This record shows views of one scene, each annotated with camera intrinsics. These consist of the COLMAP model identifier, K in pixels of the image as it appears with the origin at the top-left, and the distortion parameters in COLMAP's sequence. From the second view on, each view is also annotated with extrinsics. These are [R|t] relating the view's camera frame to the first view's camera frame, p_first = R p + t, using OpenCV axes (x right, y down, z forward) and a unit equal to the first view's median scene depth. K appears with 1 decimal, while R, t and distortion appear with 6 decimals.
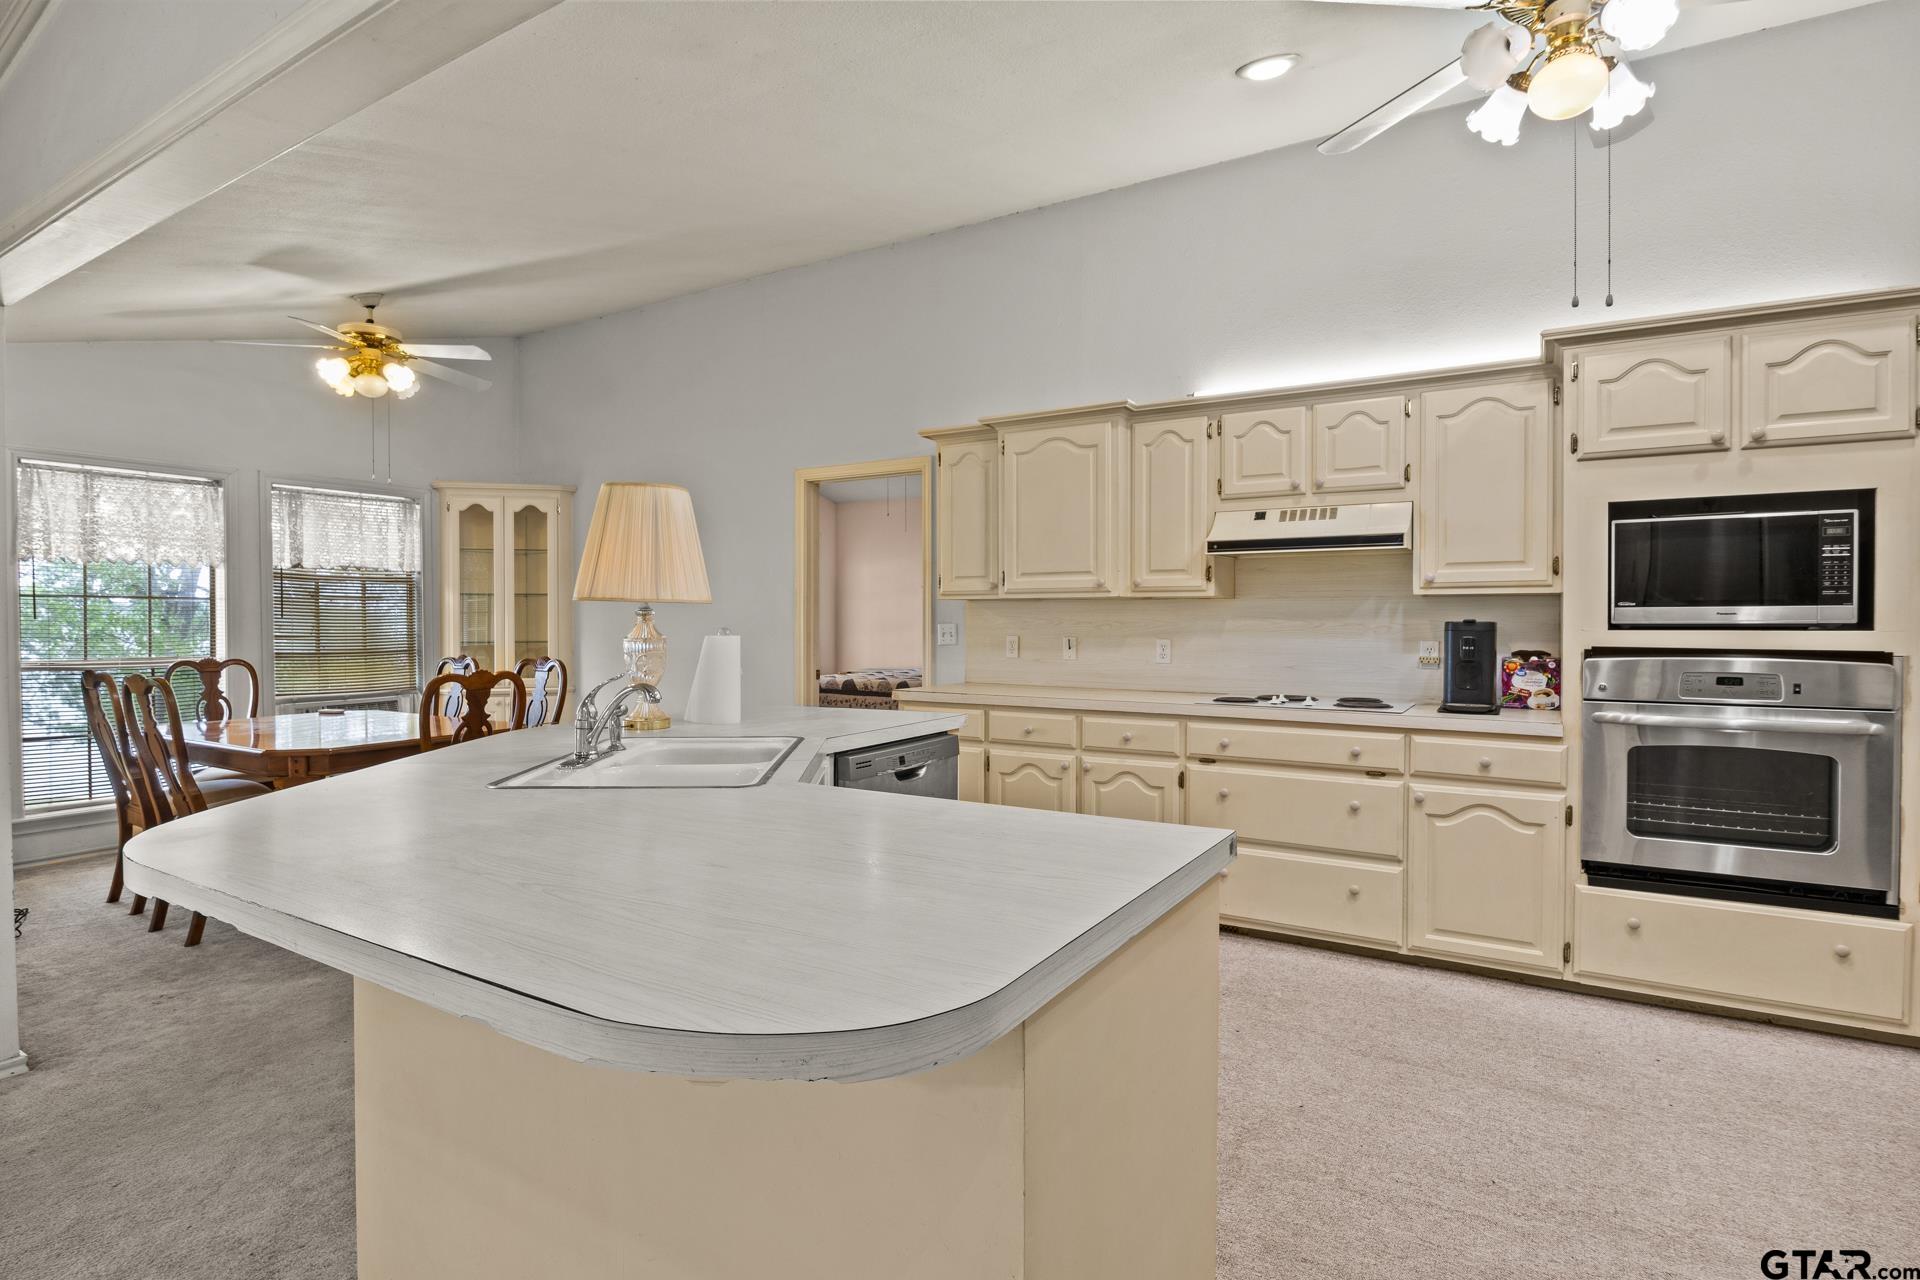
lens RADIAL K [[968.5, 0, 949.4], [0, 968.5, 636.8], [0, 0, 1]] dist [0.001255, -0.000948]
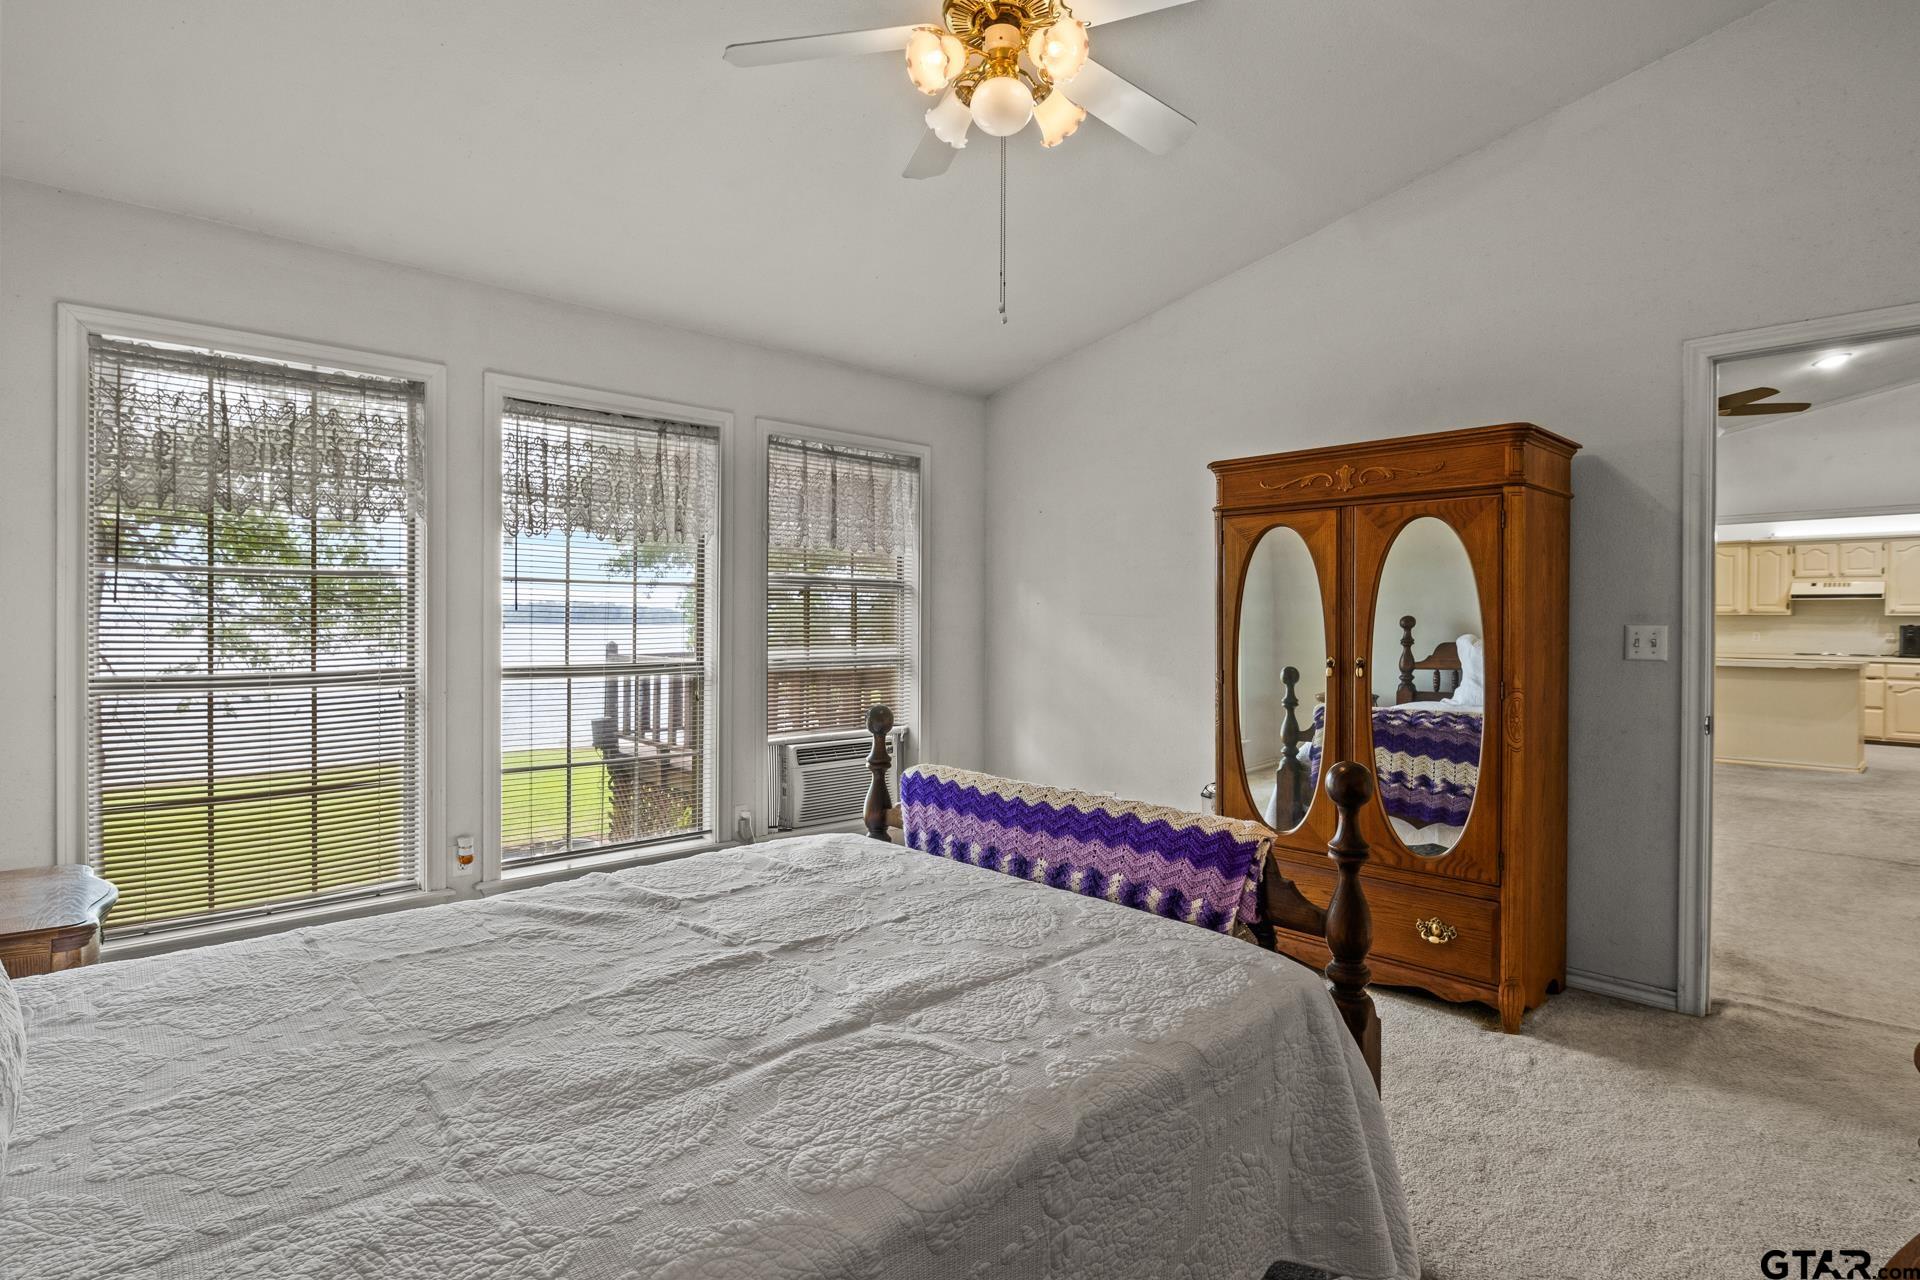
lens RADIAL K [[968.5, 0, 968.3], [0, 968.5, 624.3], [0, 0, 1]] dist [0.001255, -0.000948]
pose [[0.965726, 0.006431, -0.259484, -0.653868], [-0.009624, 0.999893, -0.011034, 0.018571], [0.259386, 0.013153, 0.965684, -1.152600]]
